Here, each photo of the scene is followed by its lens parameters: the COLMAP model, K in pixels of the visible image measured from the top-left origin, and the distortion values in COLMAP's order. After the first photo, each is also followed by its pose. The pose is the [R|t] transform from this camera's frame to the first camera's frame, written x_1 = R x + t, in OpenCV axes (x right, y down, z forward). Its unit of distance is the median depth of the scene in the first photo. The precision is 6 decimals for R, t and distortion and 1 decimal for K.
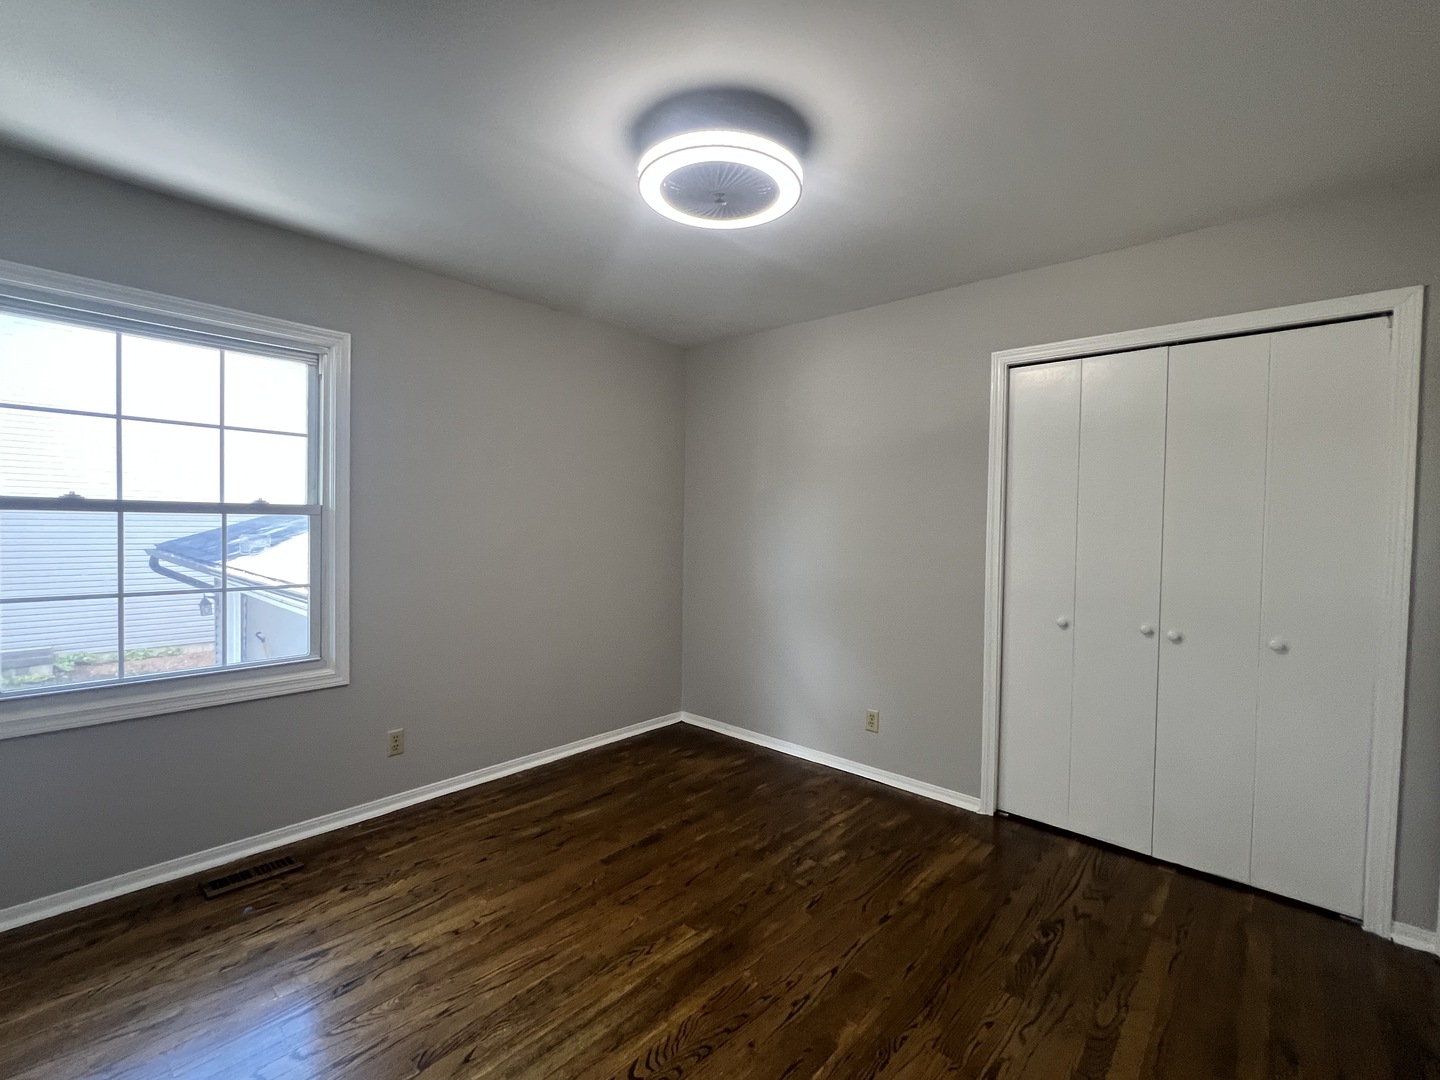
lens RADIAL K [[624.9, 0, 714.4], [0, 624.9, 535.9], [0, 0, 1]] dist [0.003314, 0.000710]
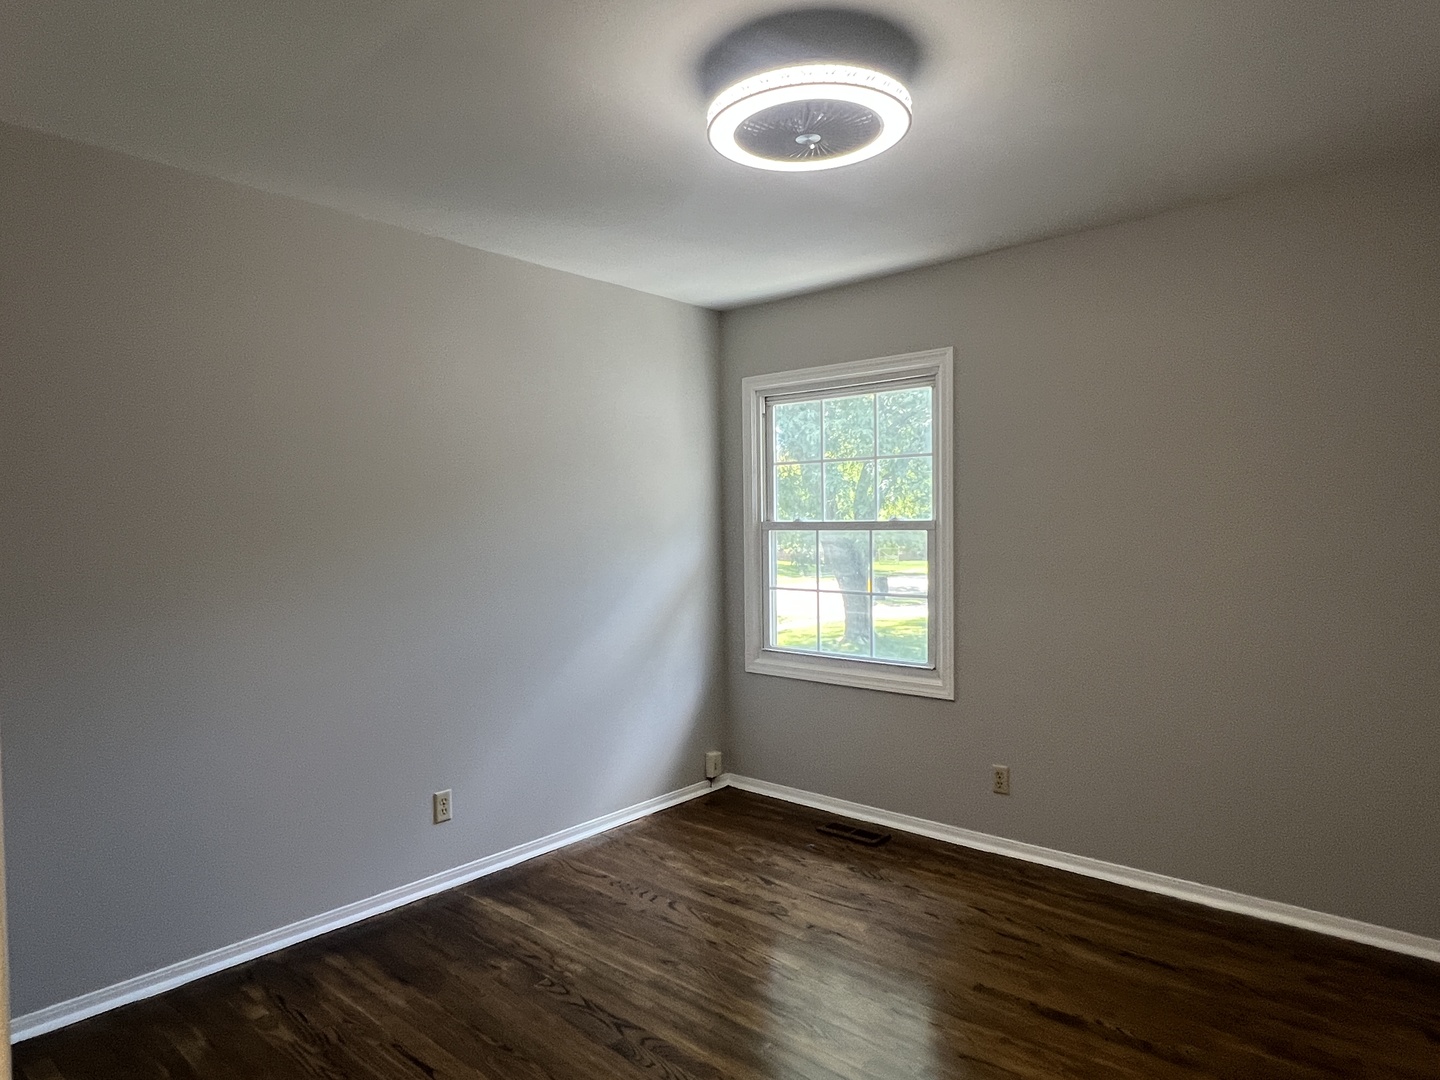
lens RADIAL K [[851.5, 0, 716.1], [0, 851.5, 540.2], [0, 0, 1]] dist [0.000689, -0.002253]
pose [[0.043845, 0.002245, -0.999036, 0.762555], [-0.007356, 0.999971, 0.001925, -0.016579], [0.999011, 0.007265, 0.043861, 0.579659]]
